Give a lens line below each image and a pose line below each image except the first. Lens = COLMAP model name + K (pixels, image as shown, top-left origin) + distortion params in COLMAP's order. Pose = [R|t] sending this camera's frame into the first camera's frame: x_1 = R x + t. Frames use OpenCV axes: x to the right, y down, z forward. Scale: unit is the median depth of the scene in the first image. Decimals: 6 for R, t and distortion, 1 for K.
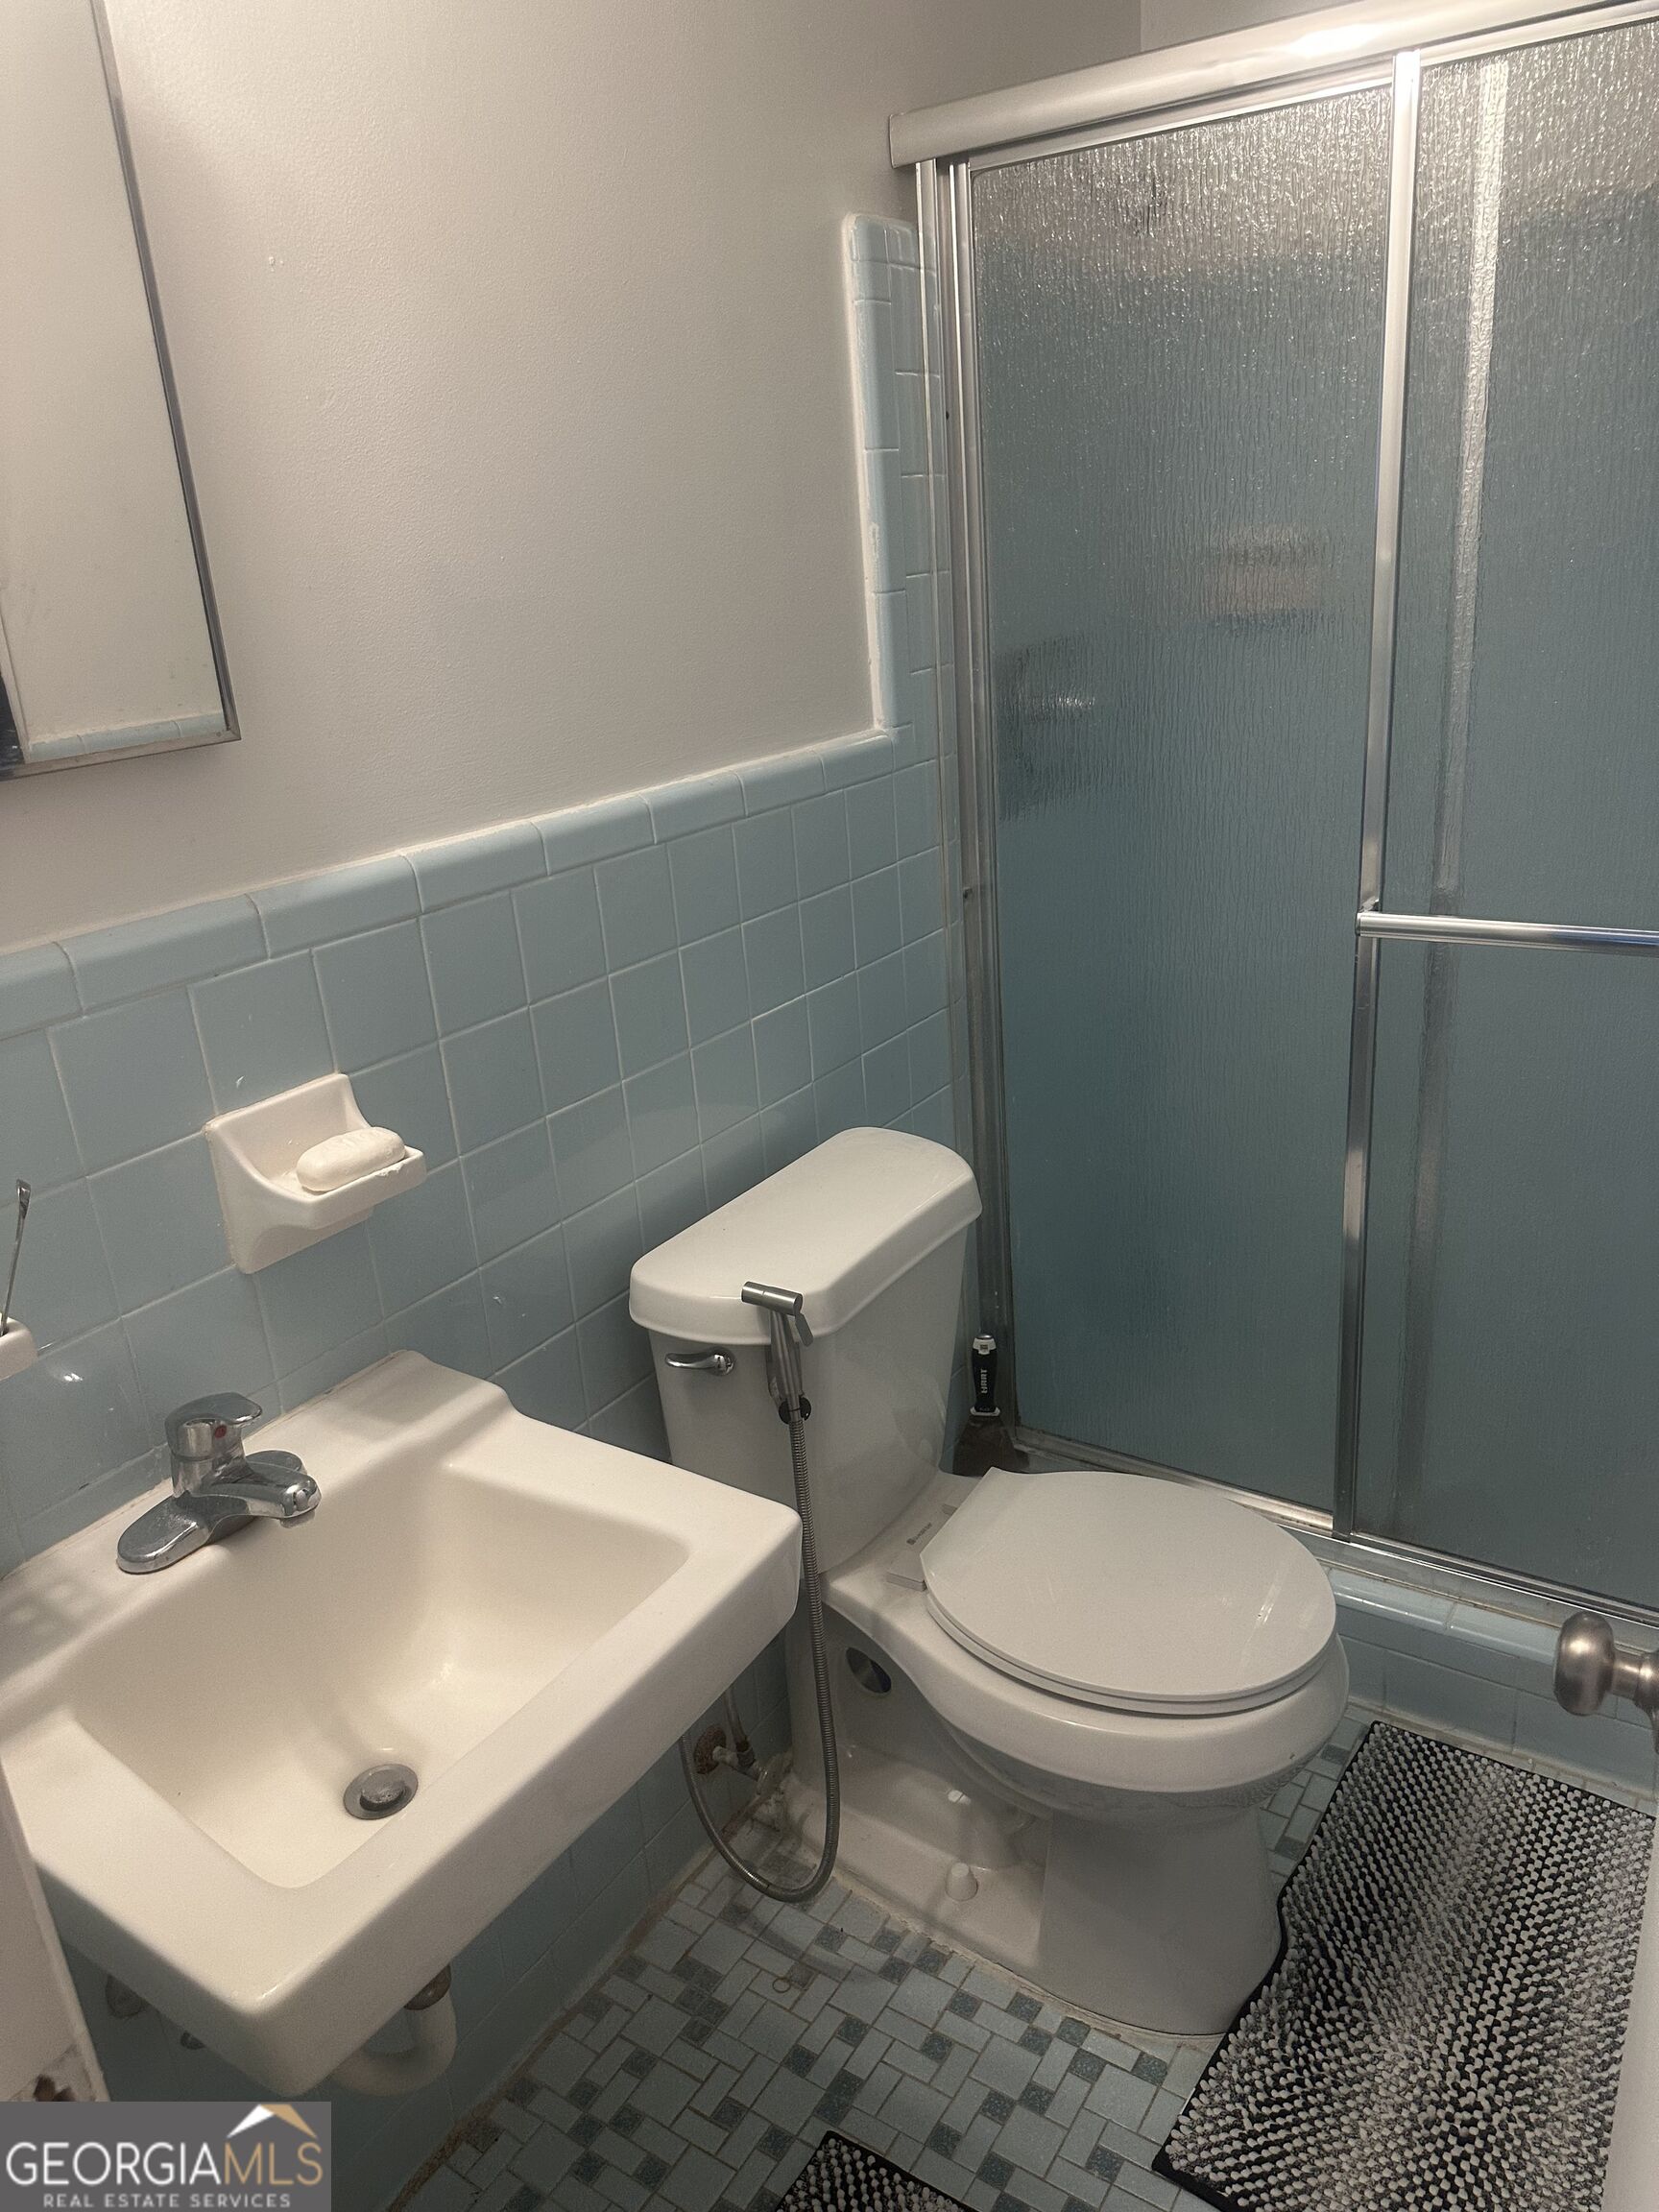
lens RADIAL K [[1546.6, 0, 829.5], [0, 1546.6, 1106.0], [0, 0, 1]] dist [0.023428, -0.015182]
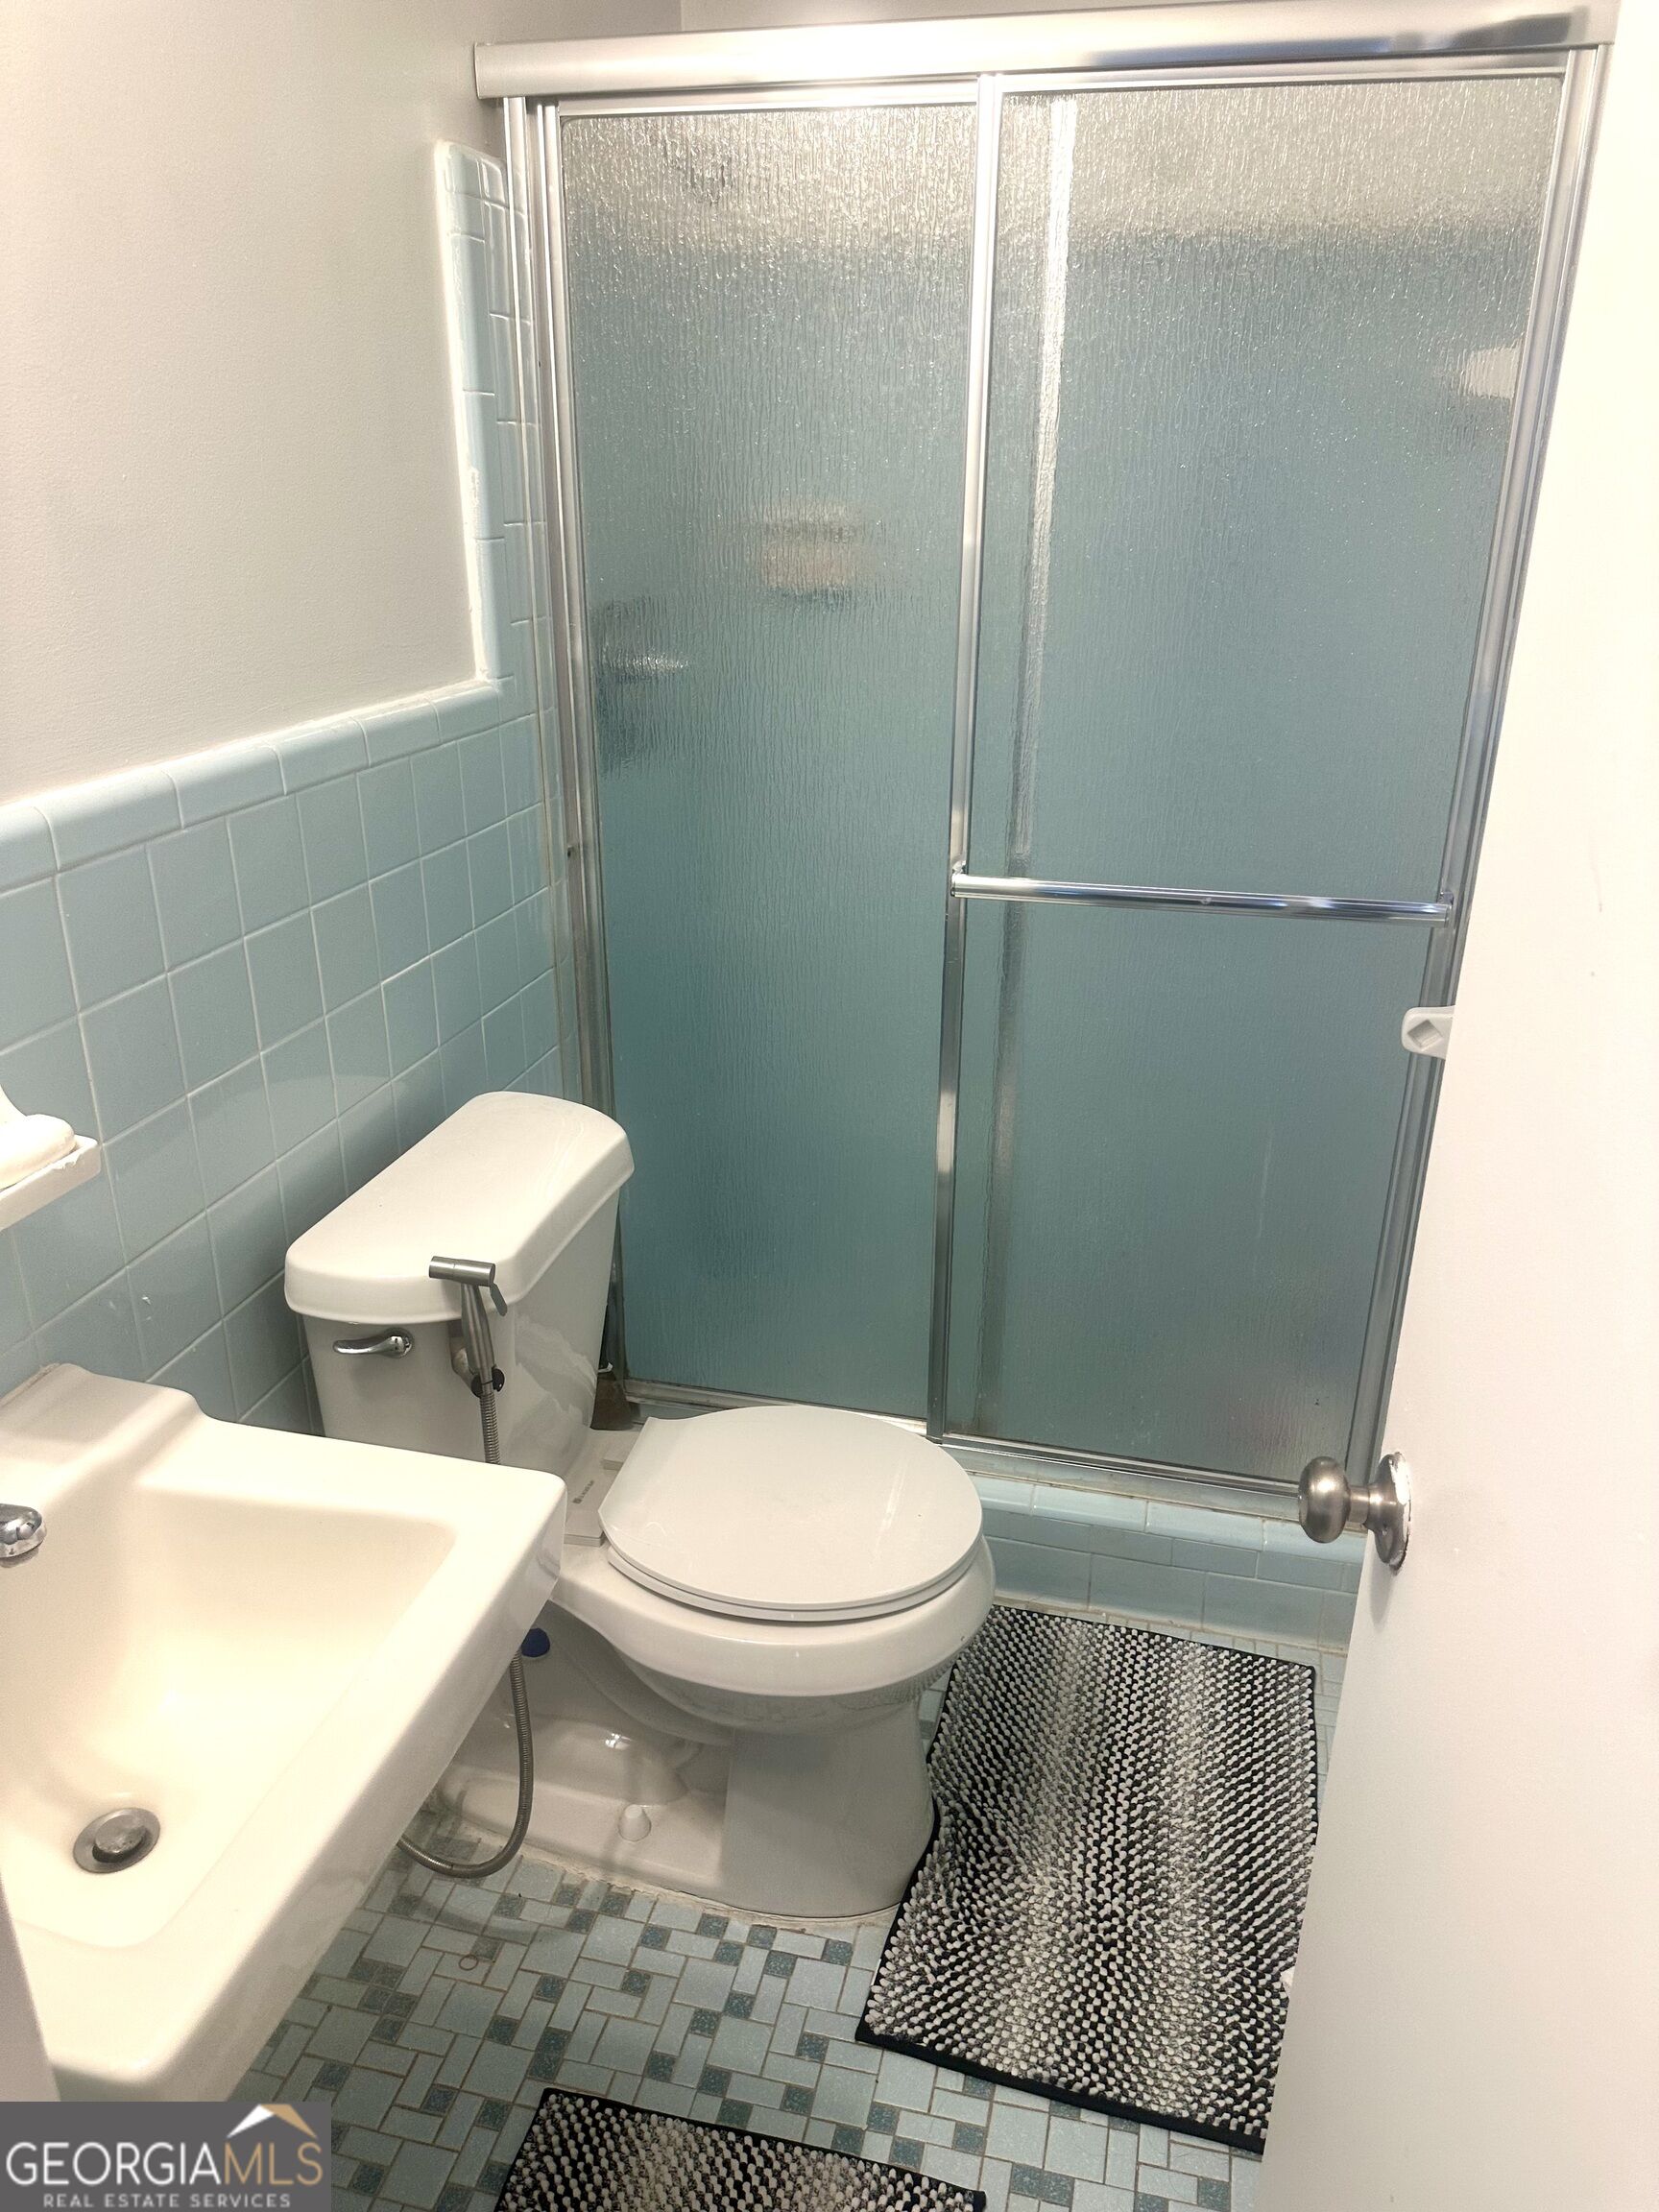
lens RADIAL K [[1546.6, 0, 829.5], [0, 1546.6, 1106.0], [0, 0, 1]] dist [0.023428, -0.015182]
pose [[0.939712, -0.052905, 0.337848, -0.128854], [0.042849, 0.998390, 0.037159, -0.005331], [-0.339270, -0.020442, 0.940467, 0.003829]]
